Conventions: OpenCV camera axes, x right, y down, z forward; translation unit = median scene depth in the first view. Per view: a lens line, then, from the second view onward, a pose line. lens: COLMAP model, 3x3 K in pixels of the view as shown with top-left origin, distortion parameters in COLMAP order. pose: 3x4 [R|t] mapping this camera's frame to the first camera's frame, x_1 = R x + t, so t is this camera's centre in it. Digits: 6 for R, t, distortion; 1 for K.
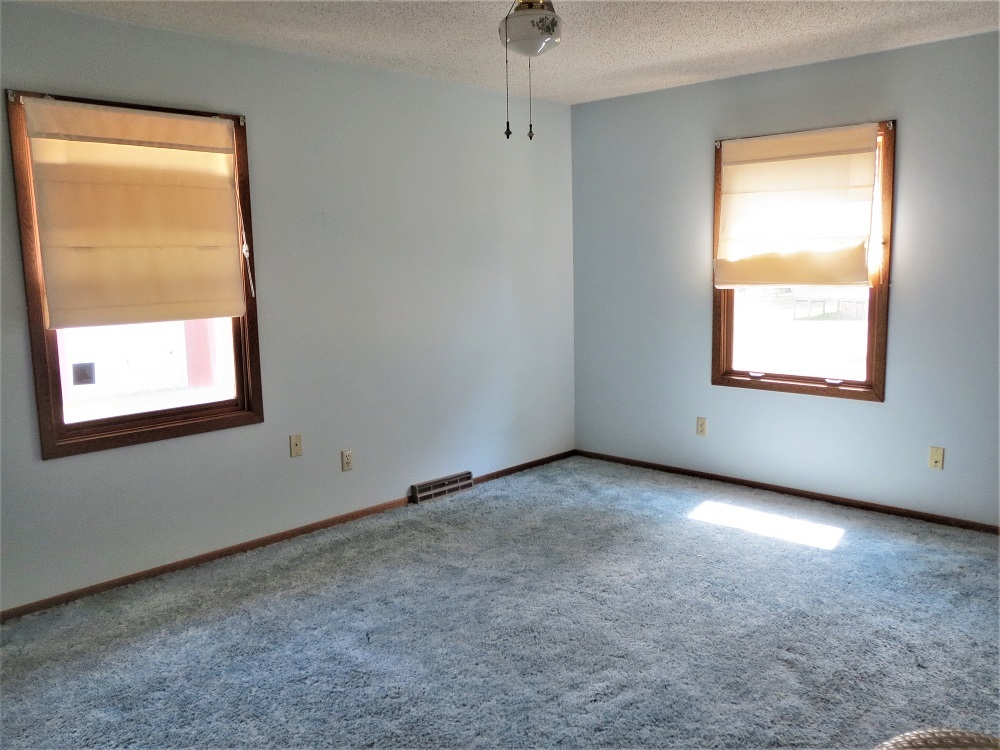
lens RADIAL K [[827.5, 0, 489.0], [0, 827.5, 376.5], [0, 0, 1]] dist [-0.042396, 0.041978]
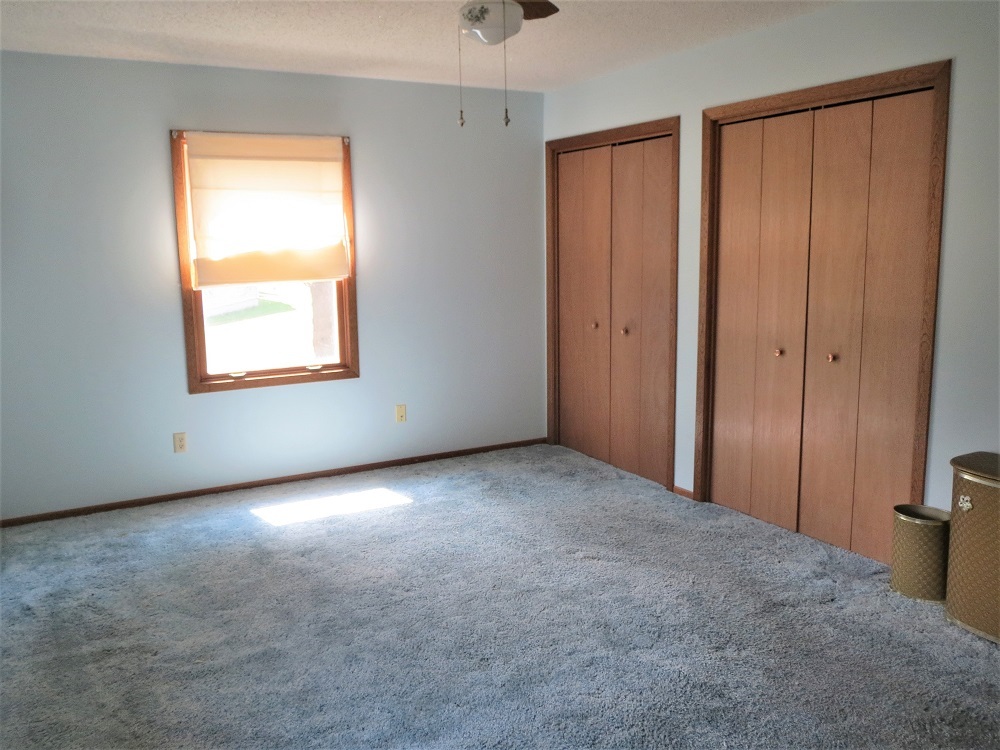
lens RADIAL K [[827.5, 0, 489.0], [0, 827.5, 376.5], [0, 0, 1]] dist [-0.042396, 0.041978]
pose [[0.291449, -0.138626, 0.946488, -0.547574], [0.149670, 0.983866, 0.098013, -0.054570], [-0.944805, 0.113095, 0.307495, 0.433643]]
